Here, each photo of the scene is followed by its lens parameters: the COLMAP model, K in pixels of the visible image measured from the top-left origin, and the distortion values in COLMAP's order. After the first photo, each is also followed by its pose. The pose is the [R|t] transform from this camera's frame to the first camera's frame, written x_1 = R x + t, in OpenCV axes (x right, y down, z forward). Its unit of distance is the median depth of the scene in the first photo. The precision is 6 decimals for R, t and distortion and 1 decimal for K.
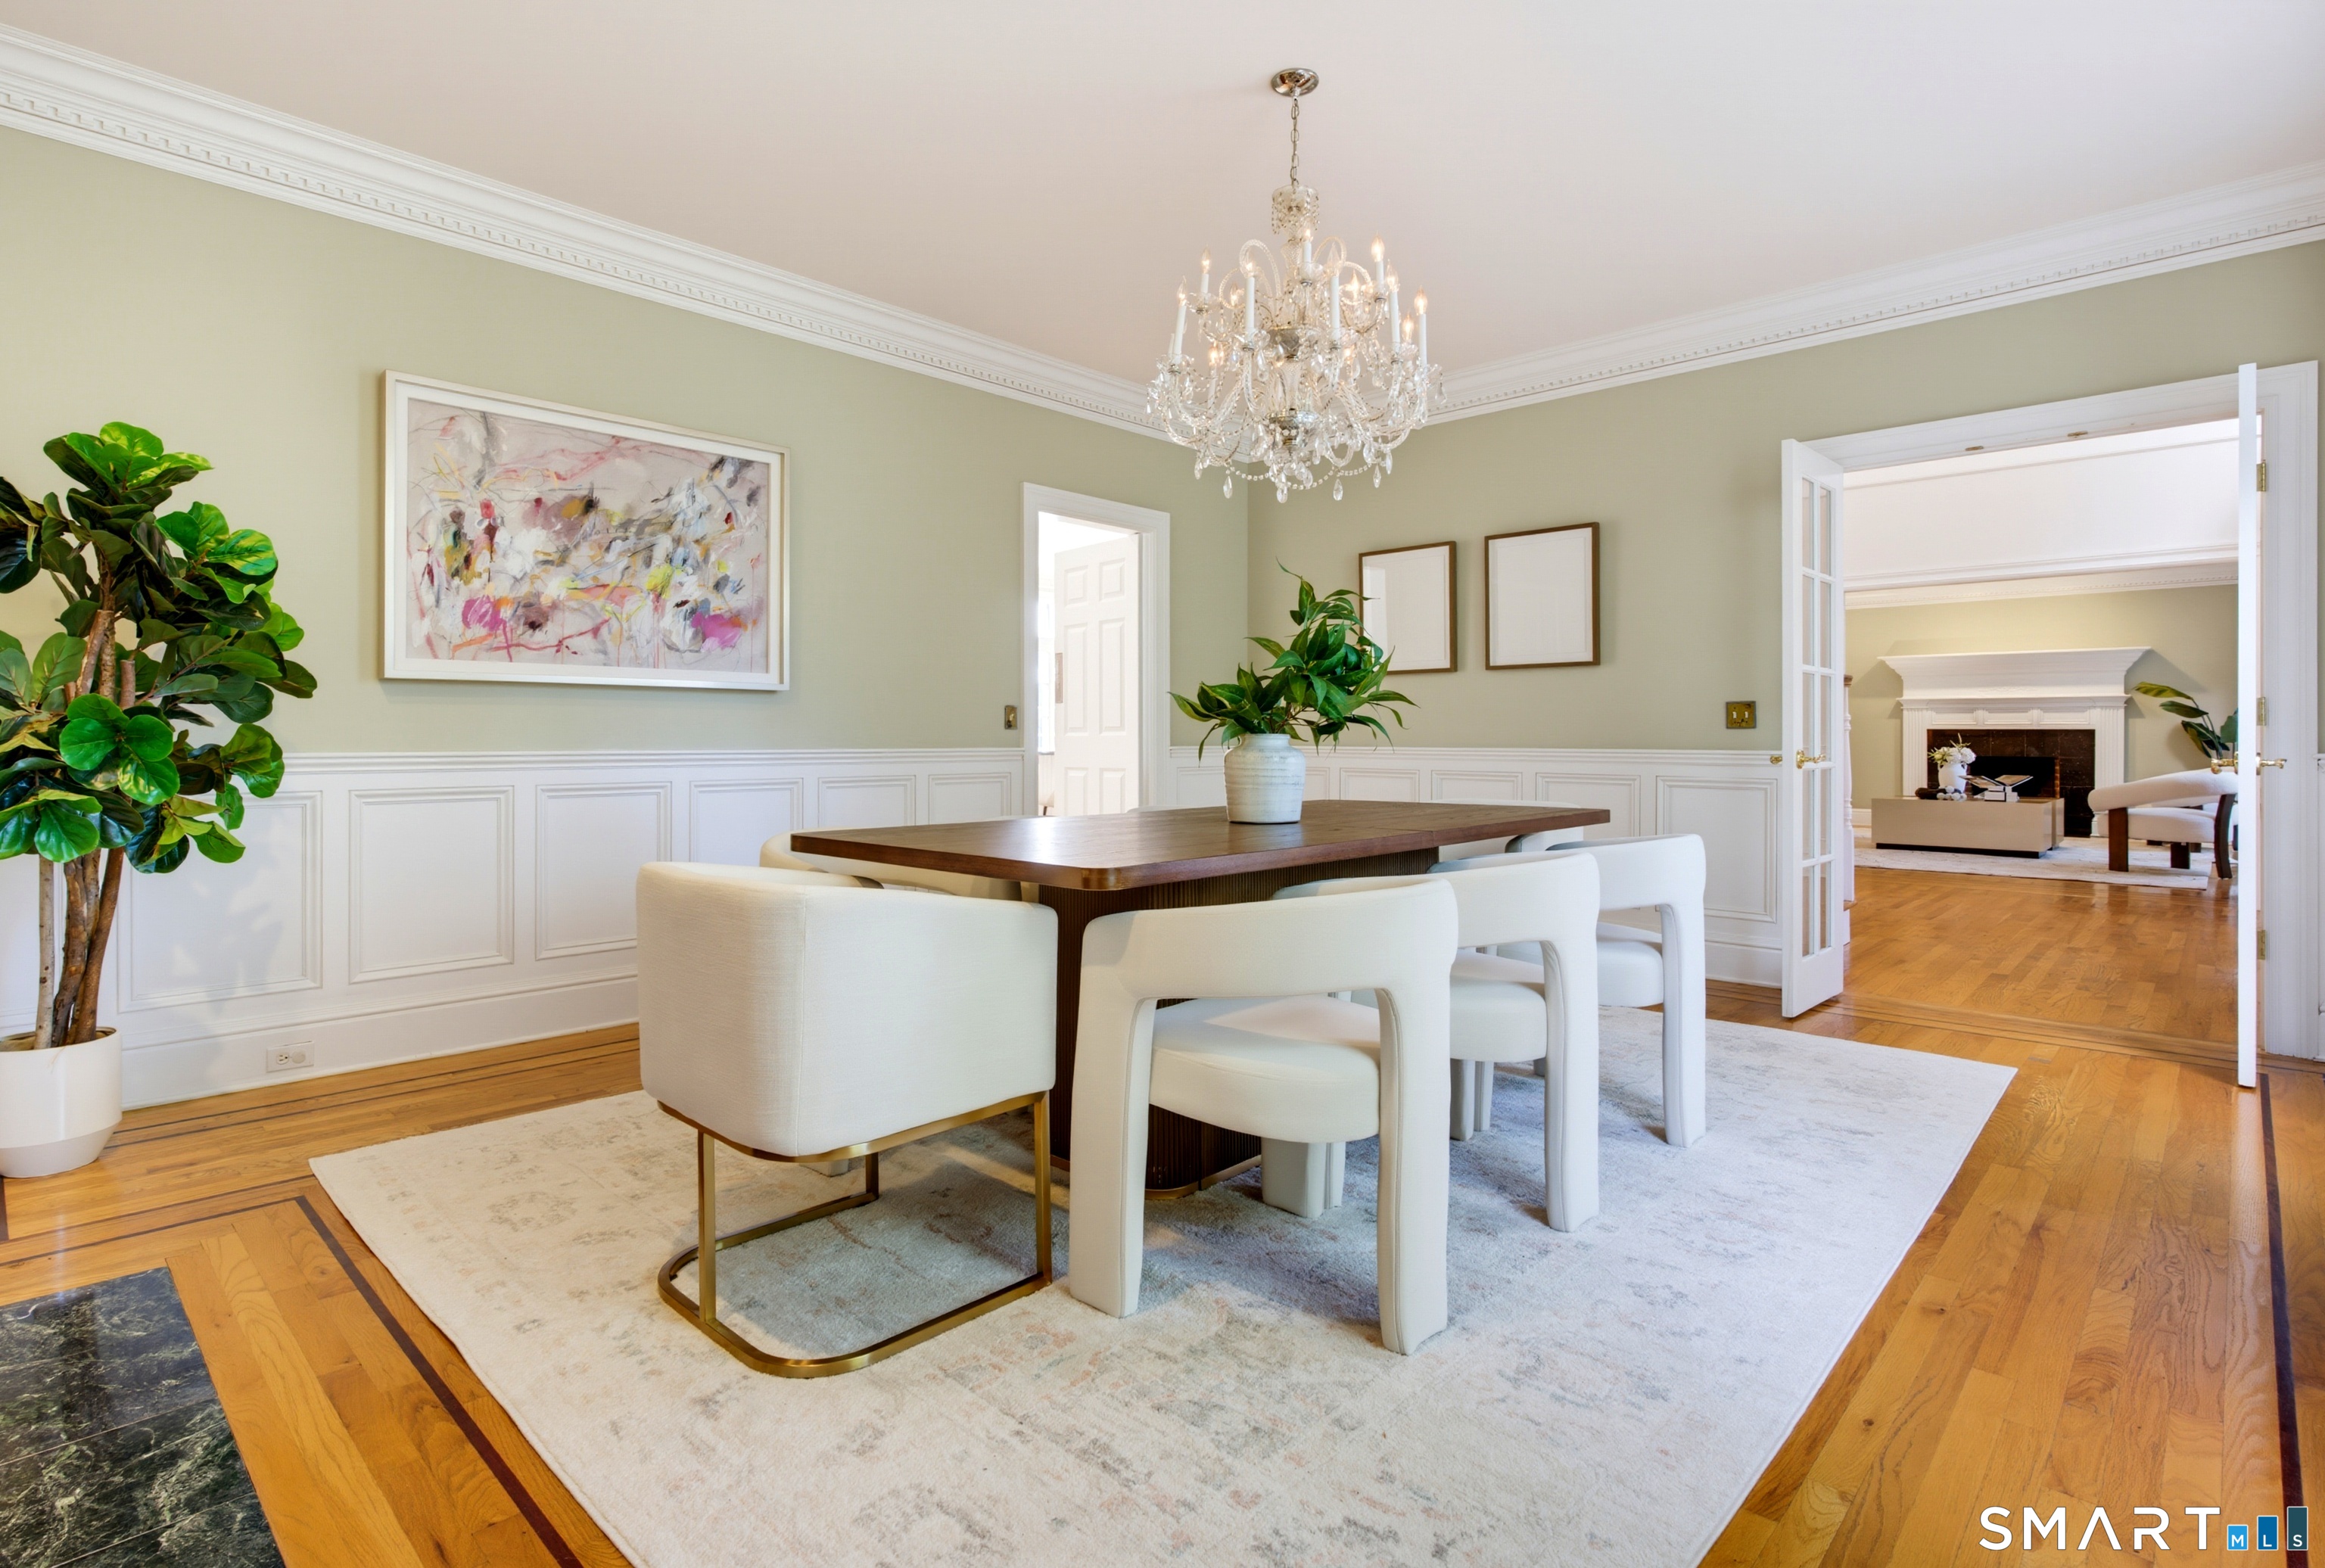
lens RADIAL K [[1126.4, 0, 1137.8], [0, 1126.4, 721.6], [0, 0, 1]] dist [-0.013599, -0.001213]
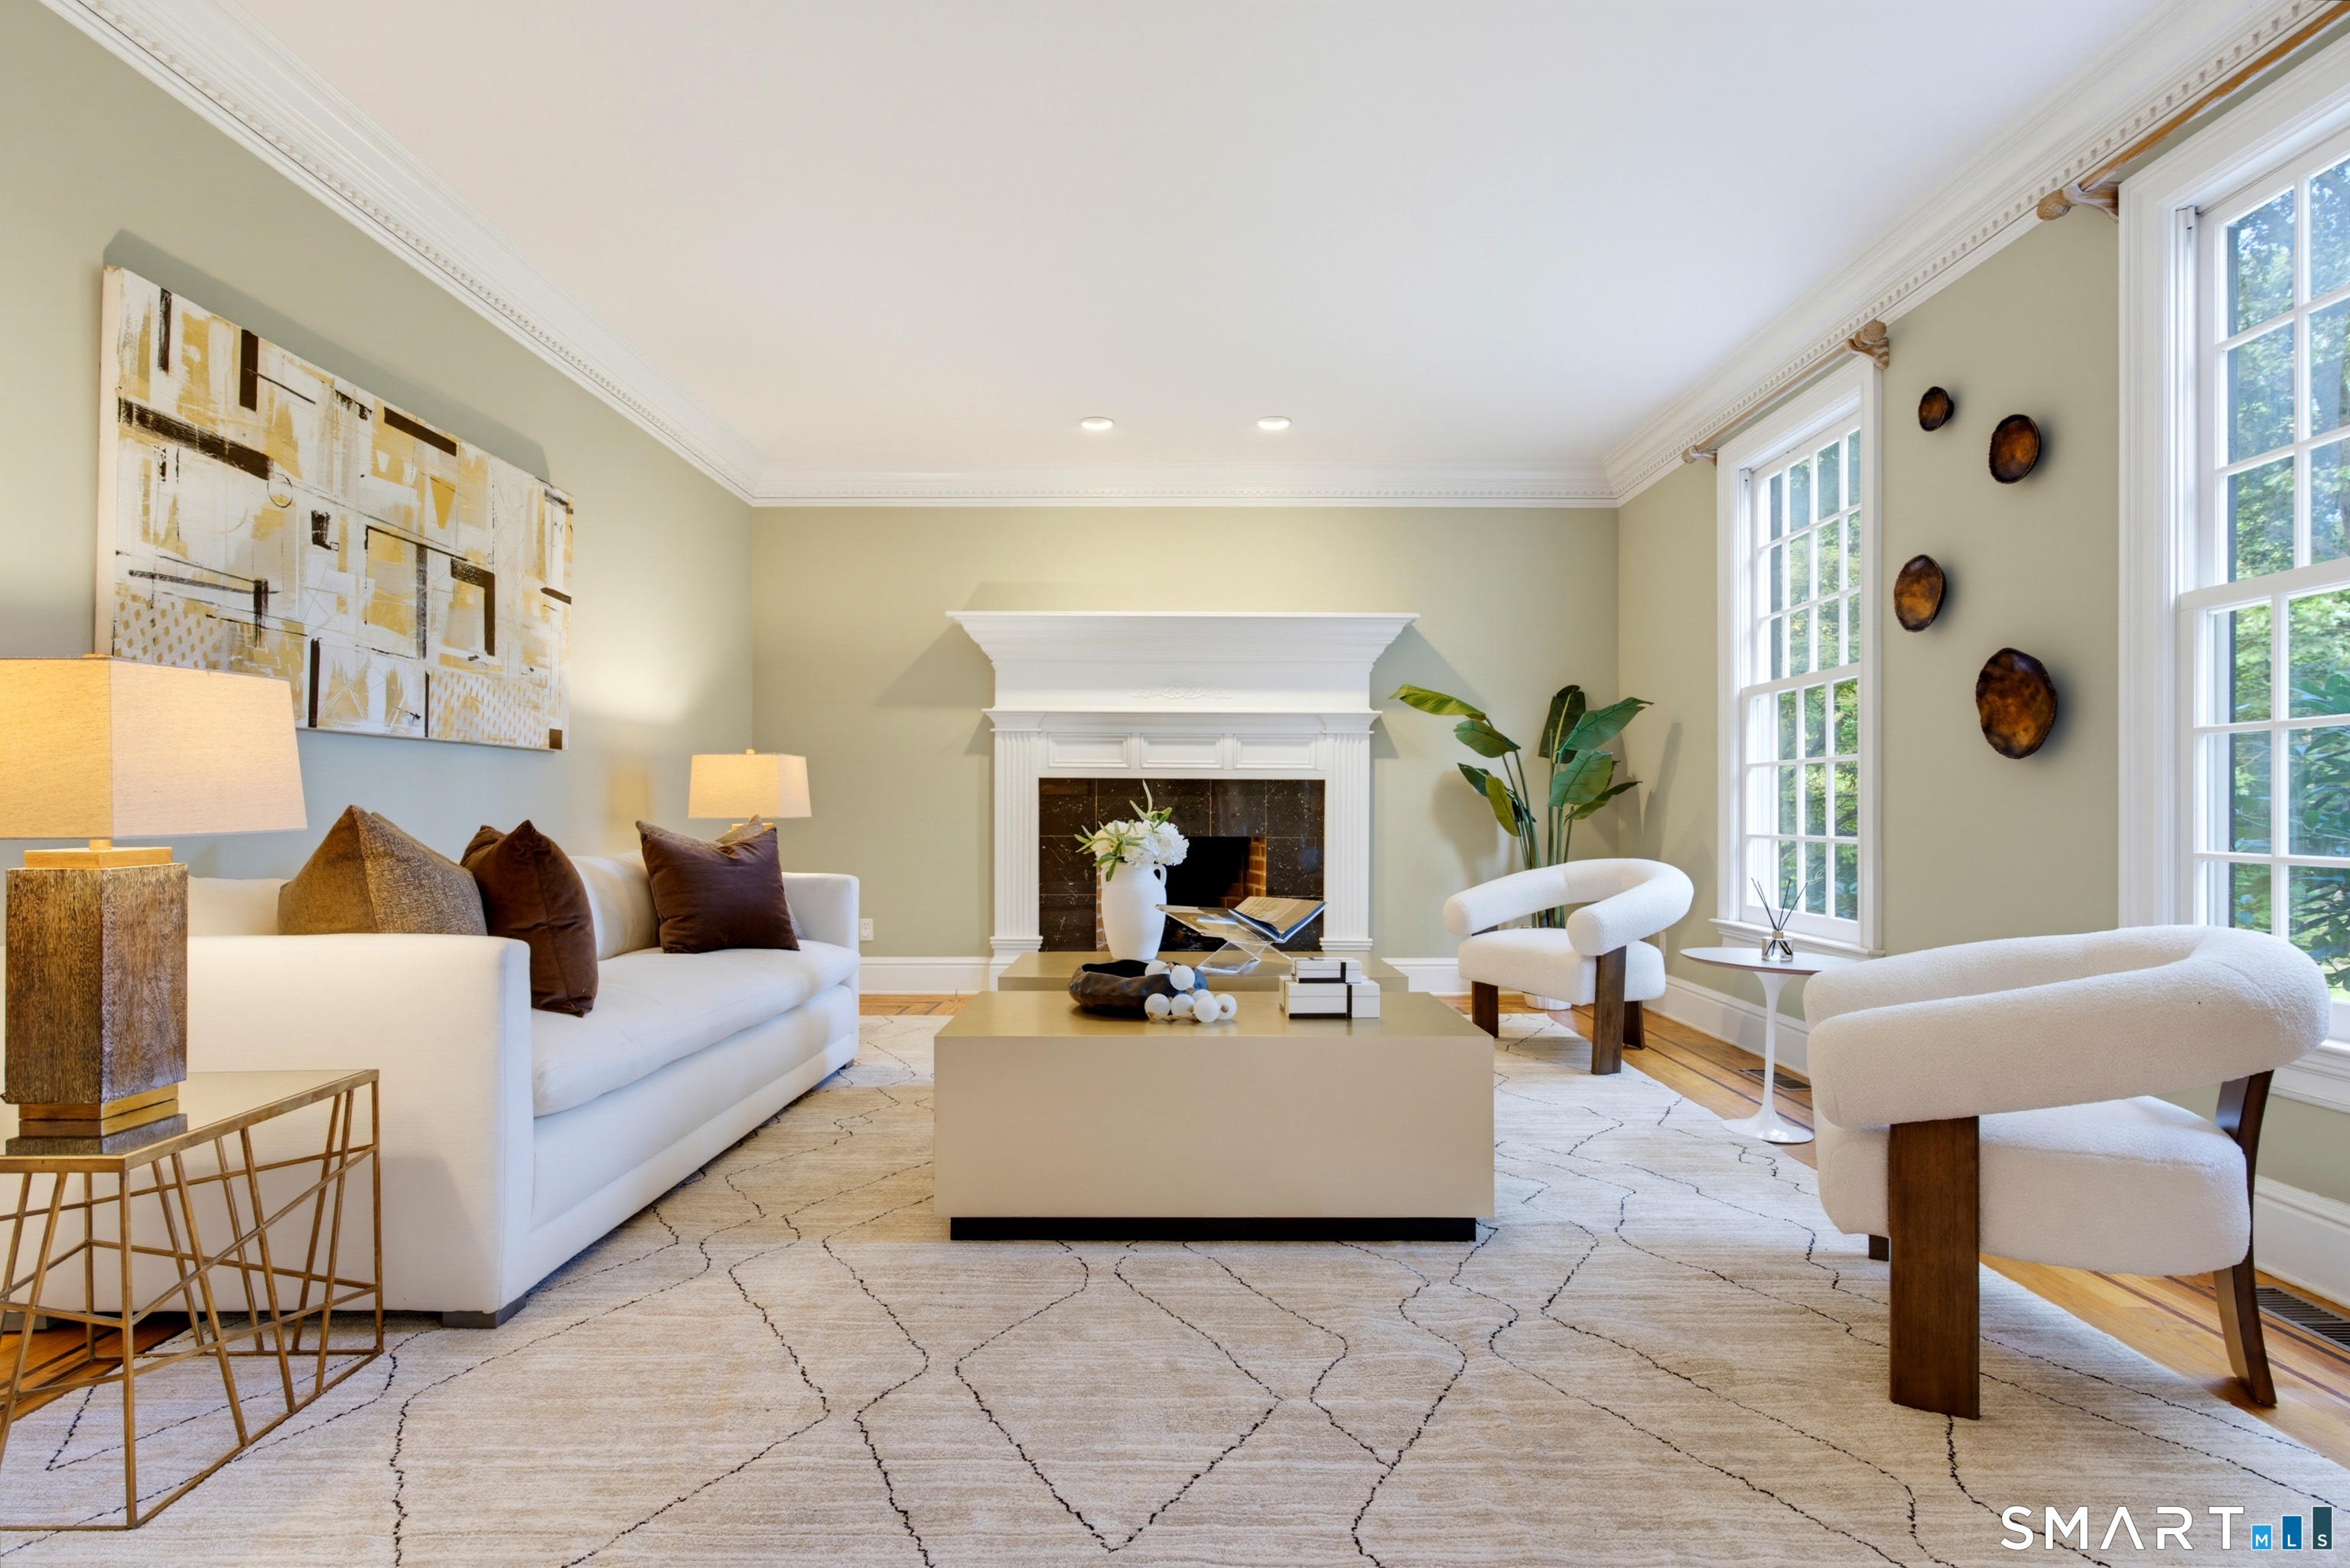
lens RADIAL K [[1202.0, 0, 1175.5], [0, 1202.0, 805.8], [0, 0, 1]] dist [0.005522, 0.000029]
pose [[0.711561, -0.002089, 0.702621, 0.464942], [-0.010625, 0.999849, 0.013733, 0.012796], [-0.702544, -0.017237, 0.711432, 0.710306]]
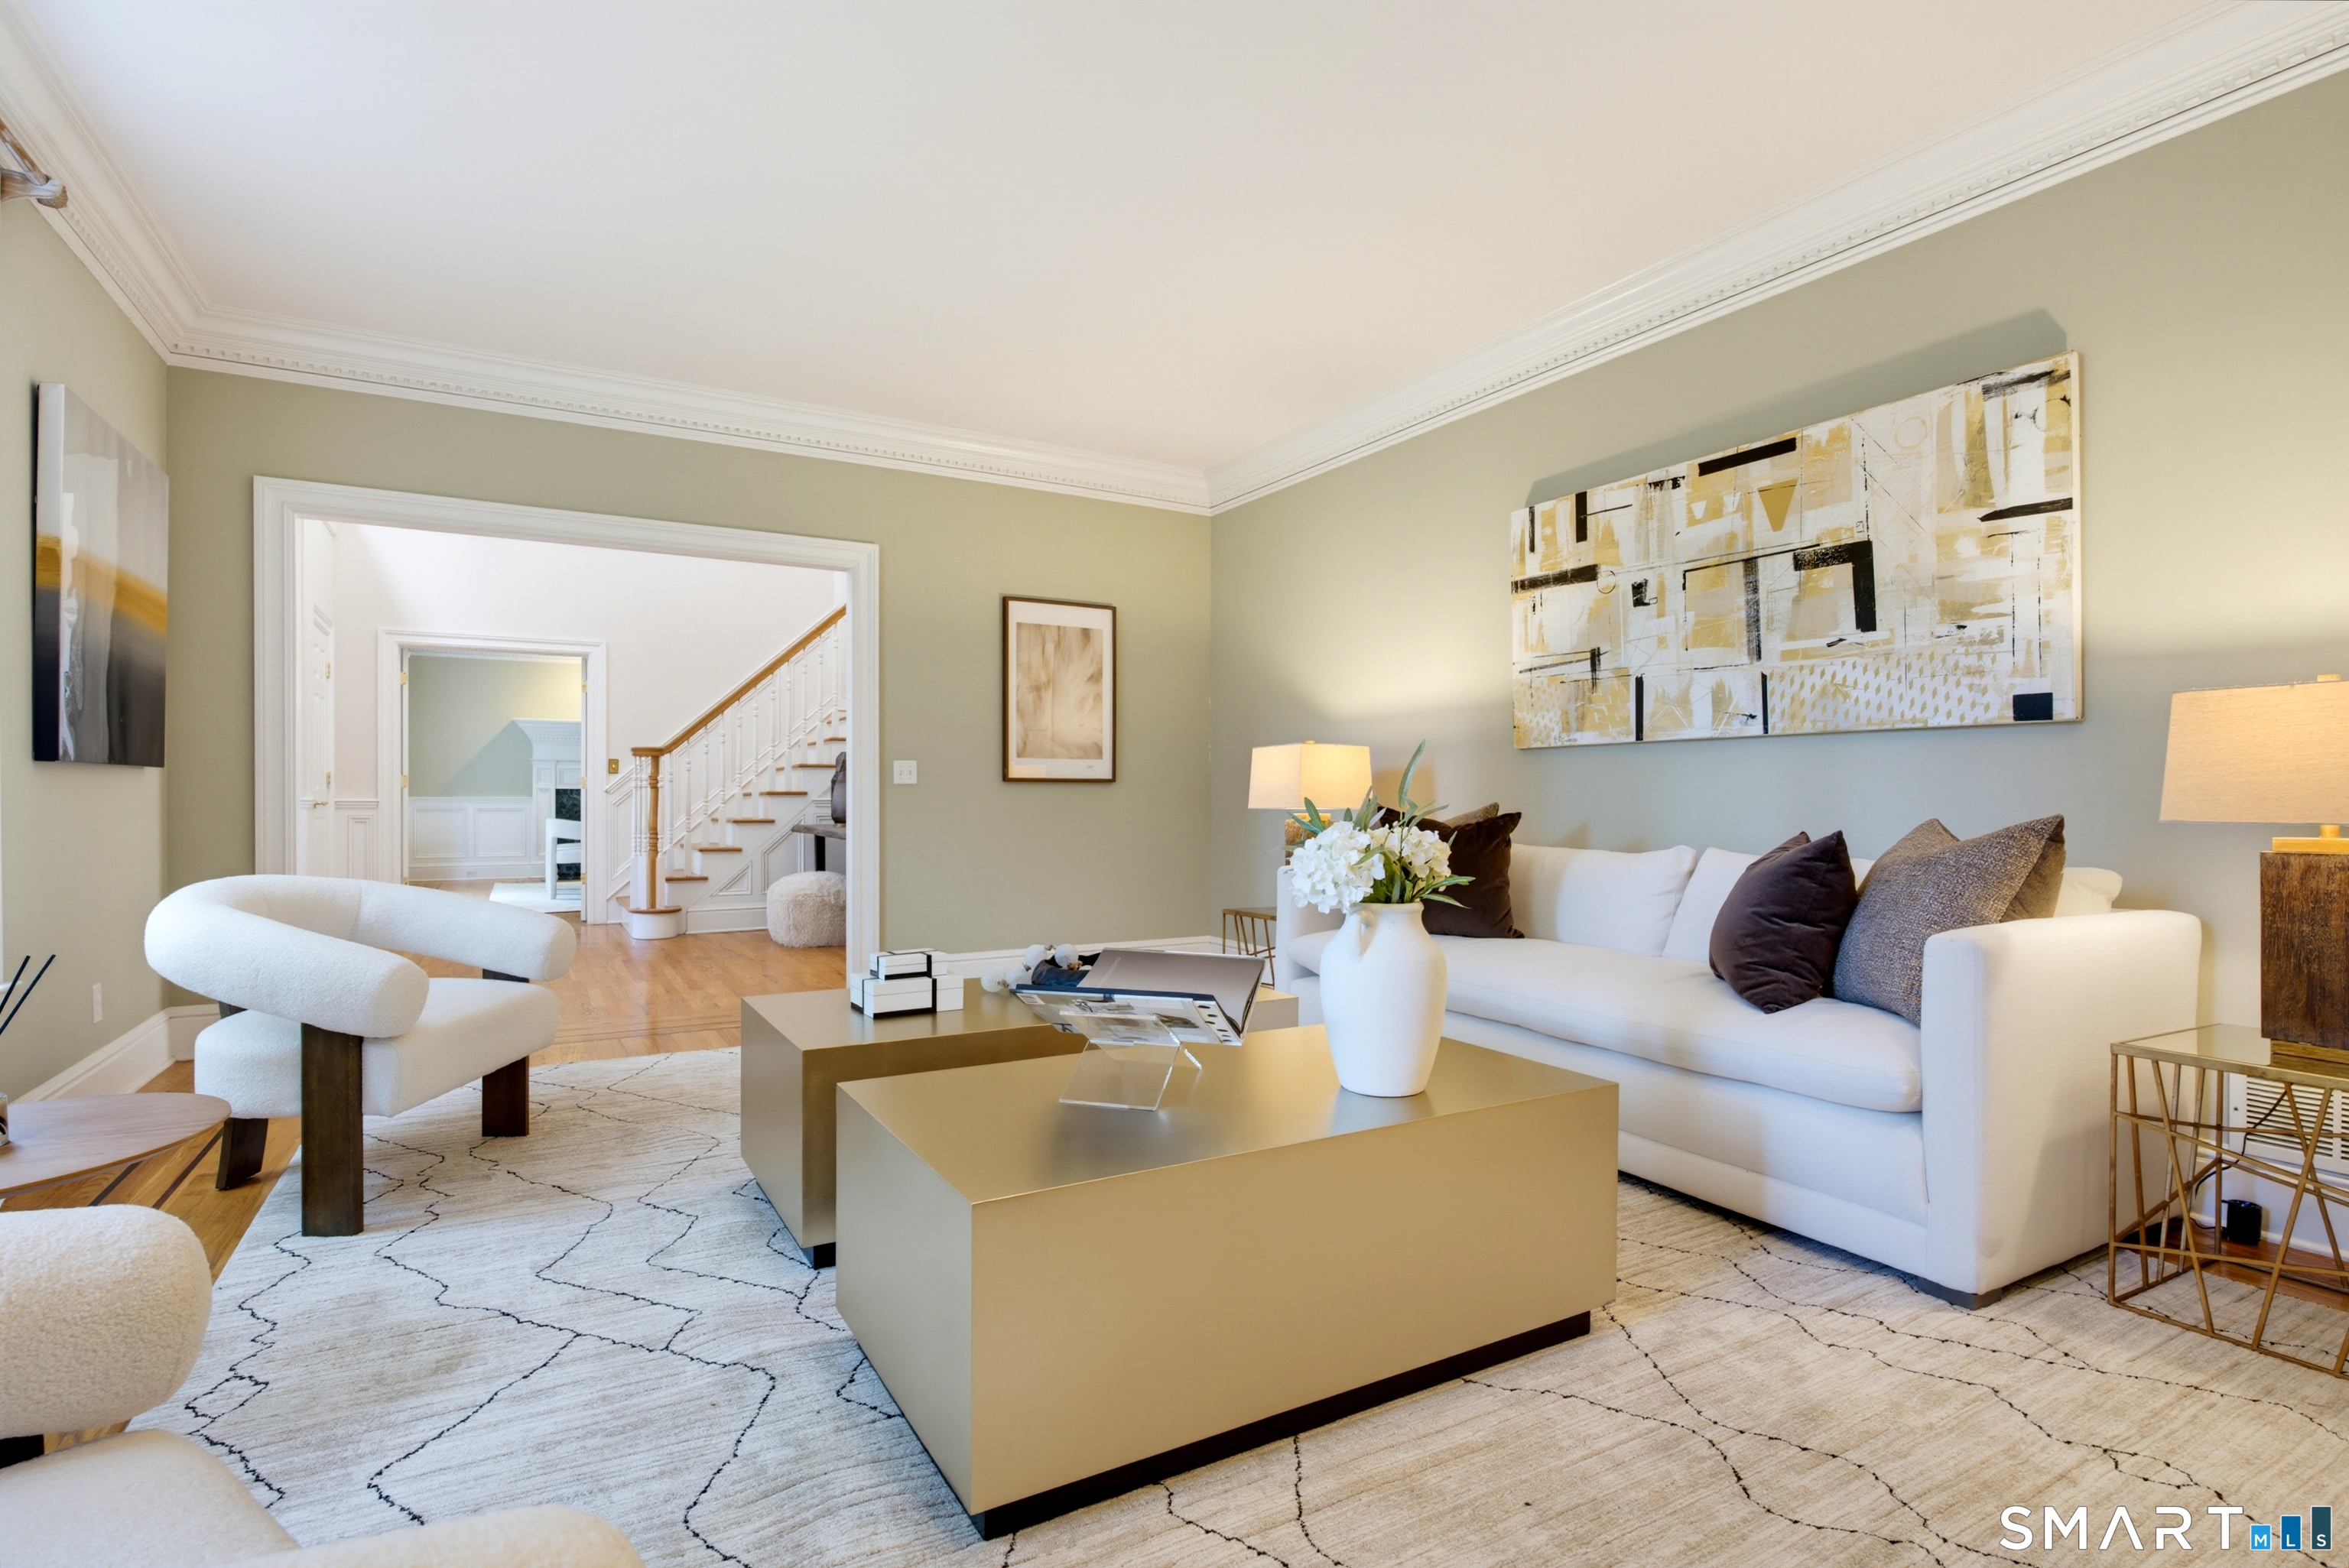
lens RADIAL K [[1138.0, 0, 1163.3], [0, 1138.0, 791.5], [0, 0, 1]] dist [-0.013599, -0.001213]
pose [[-0.270101, -0.007867, -0.962800, 0.901912], [0.014403, 0.999822, -0.012210, 0.018798], [0.962724, -0.017165, -0.269940, 1.000078]]
